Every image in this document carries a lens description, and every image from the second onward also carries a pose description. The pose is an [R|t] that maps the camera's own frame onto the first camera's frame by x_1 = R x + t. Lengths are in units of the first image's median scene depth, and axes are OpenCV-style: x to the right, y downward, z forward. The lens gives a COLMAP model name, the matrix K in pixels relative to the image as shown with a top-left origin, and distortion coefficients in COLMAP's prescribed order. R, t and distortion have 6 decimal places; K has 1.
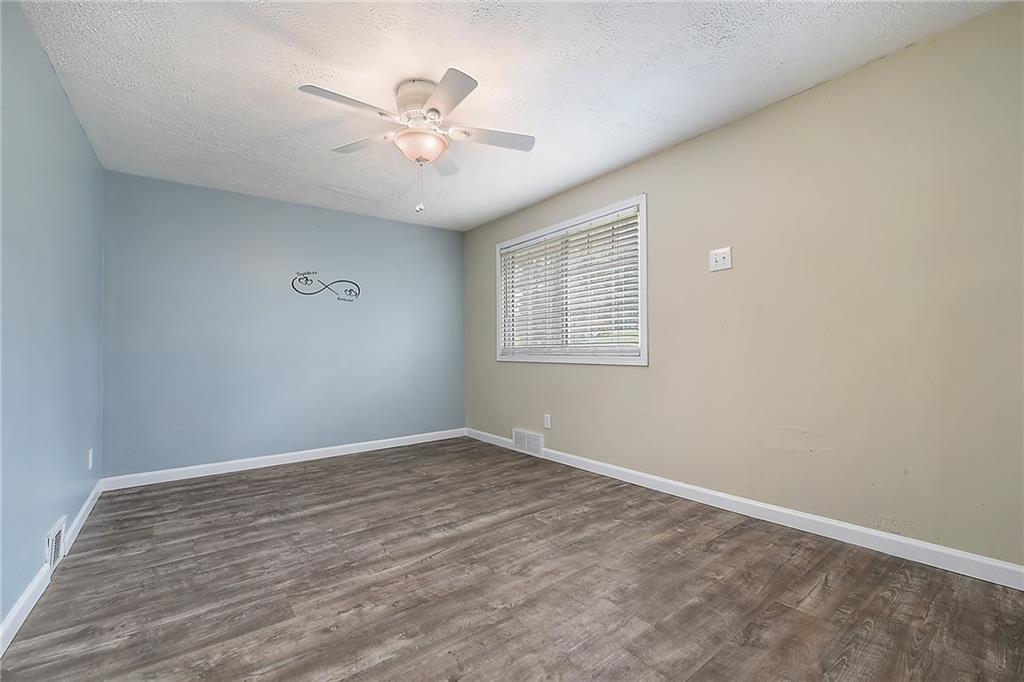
lens RADIAL K [[422.0, 0, 514.7], [0, 422.0, 344.9], [0, 0, 1]] dist [-0.000354, -0.004803]
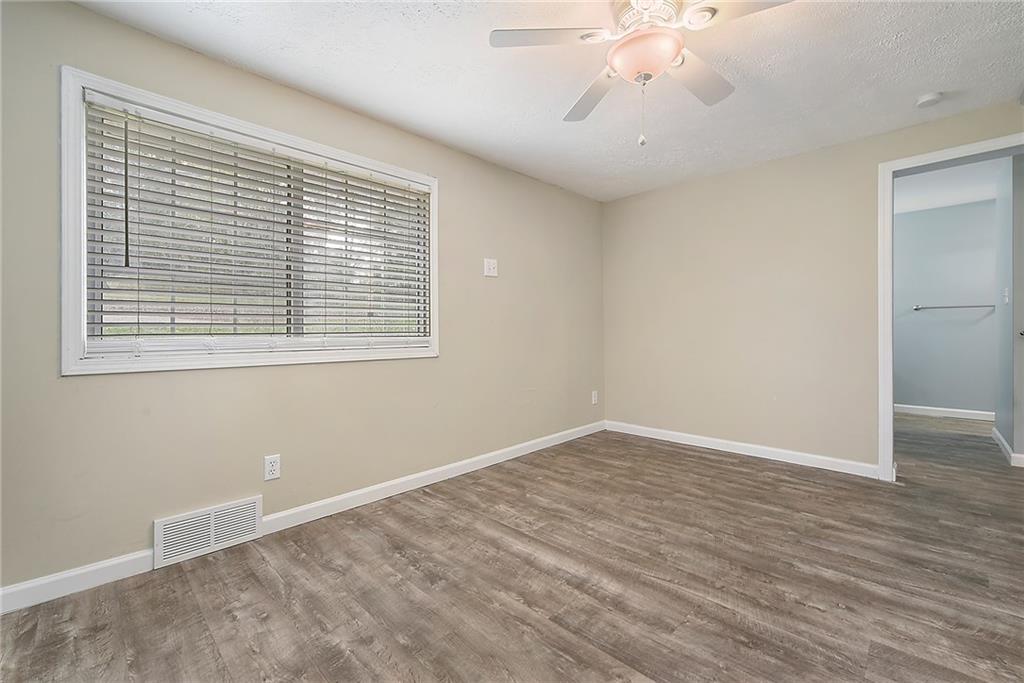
lens RADIAL K [[422.0, 0, 514.7], [0, 422.0, 345.4], [0, 0, 1]] dist [-0.000354, -0.004803]
pose [[-0.116303, -0.004601, 0.993203, -0.876627], [0.007095, 0.999960, 0.005463, 0.032511], [-0.993188, 0.007682, -0.116265, 1.245773]]
